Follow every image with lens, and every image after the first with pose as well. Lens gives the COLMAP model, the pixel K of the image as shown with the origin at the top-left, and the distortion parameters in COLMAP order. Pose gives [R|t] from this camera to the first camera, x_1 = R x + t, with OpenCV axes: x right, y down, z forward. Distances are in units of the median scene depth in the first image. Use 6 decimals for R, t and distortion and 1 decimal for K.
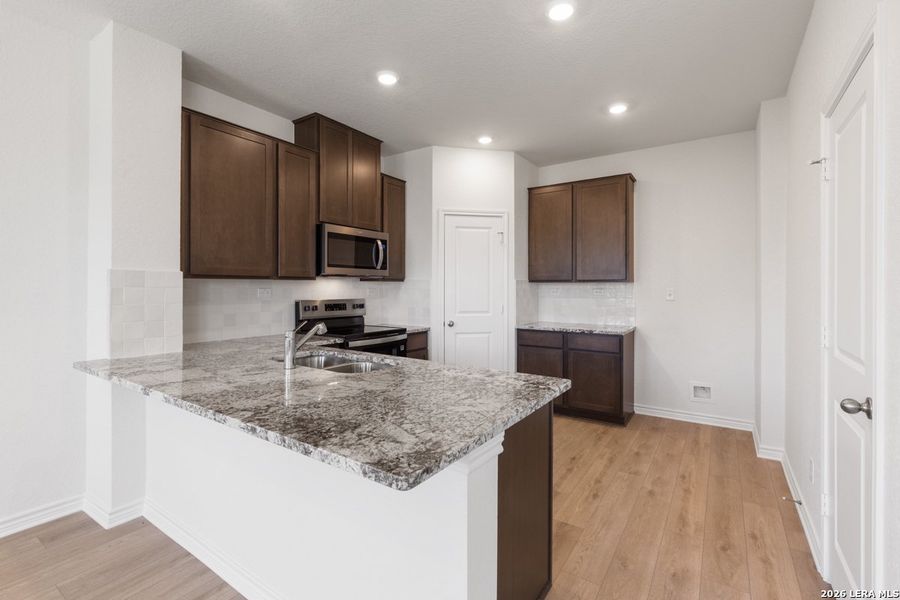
lens RADIAL K [[402.9, 0, 452.3], [0, 402.9, 288.2], [0, 0, 1]] dist [0.001309, 0.000429]
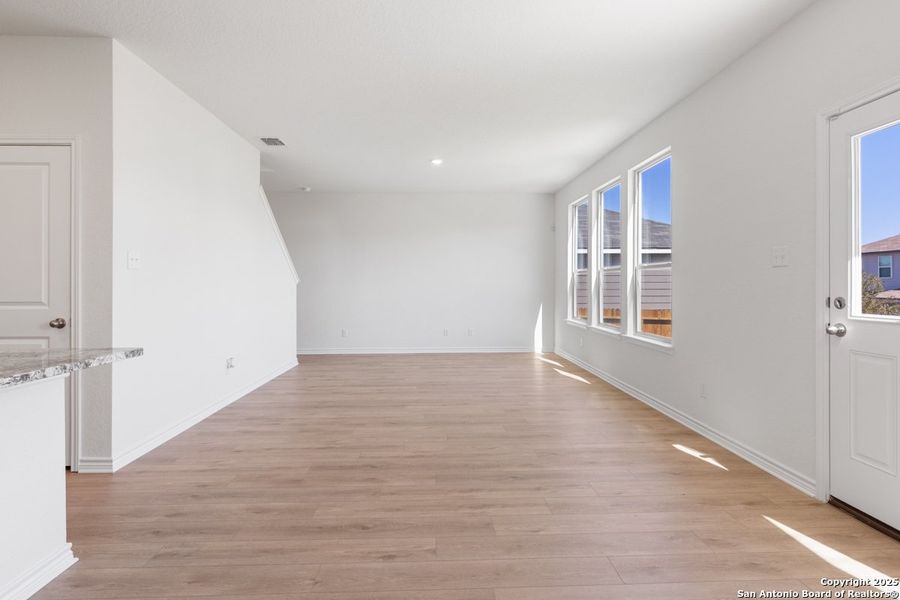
lens RADIAL K [[444.9, 0, 449.5], [0, 444.9, 286.0], [0, 0, 1]] dist [-0.000940, -0.000195]
pose [[-0.587574, -0.002815, 0.809166, -0.642140], [0.000868, 0.999991, 0.004109, 0.033516], [-0.809170, 0.003117, -0.587566, 0.241046]]
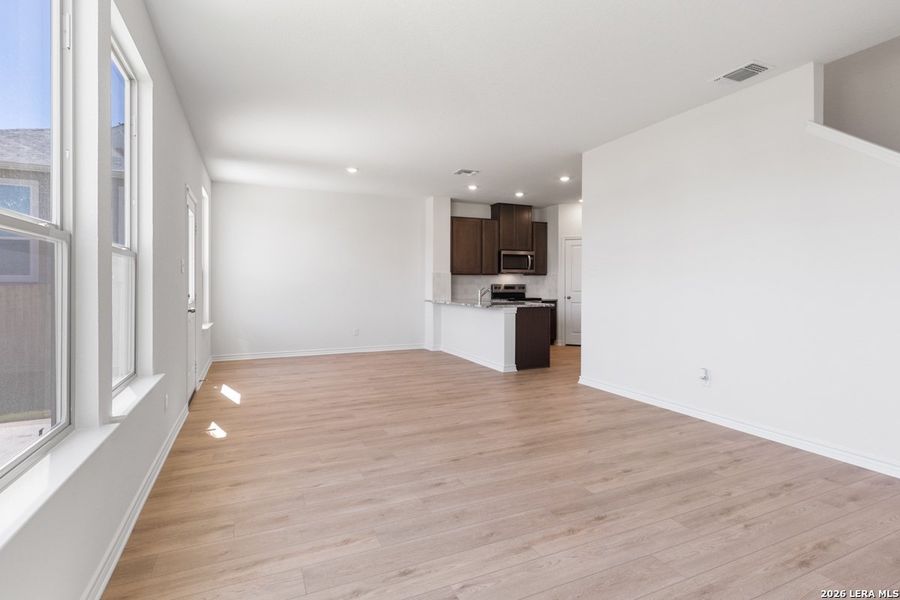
lens RADIAL K [[444.9, 0, 449.5], [0, 444.9, 286.0], [0, 0, 1]] dist [-0.000940, -0.000195]
pose [[0.846738, -0.002642, -0.532004, 0.688206], [0.002742, 0.999996, -0.000602, 0.037880], [0.532003, -0.000949, 0.846742, -1.151555]]
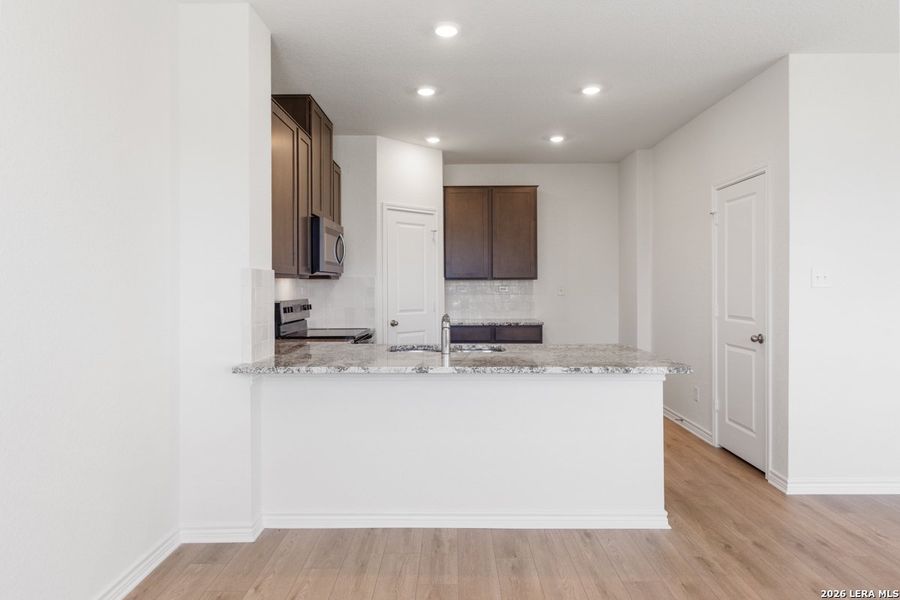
lens RADIAL K [[562.0, 0, 448.9], [0, 562.0, 283.4], [0, 0, 1]] dist [0.000175, 0.001092]
pose [[0.834179, -0.004330, 0.551477, -0.689864], [0.006477, 0.999977, -0.001946, -0.003070], [-0.551456, 0.005195, 0.834188, -0.207099]]
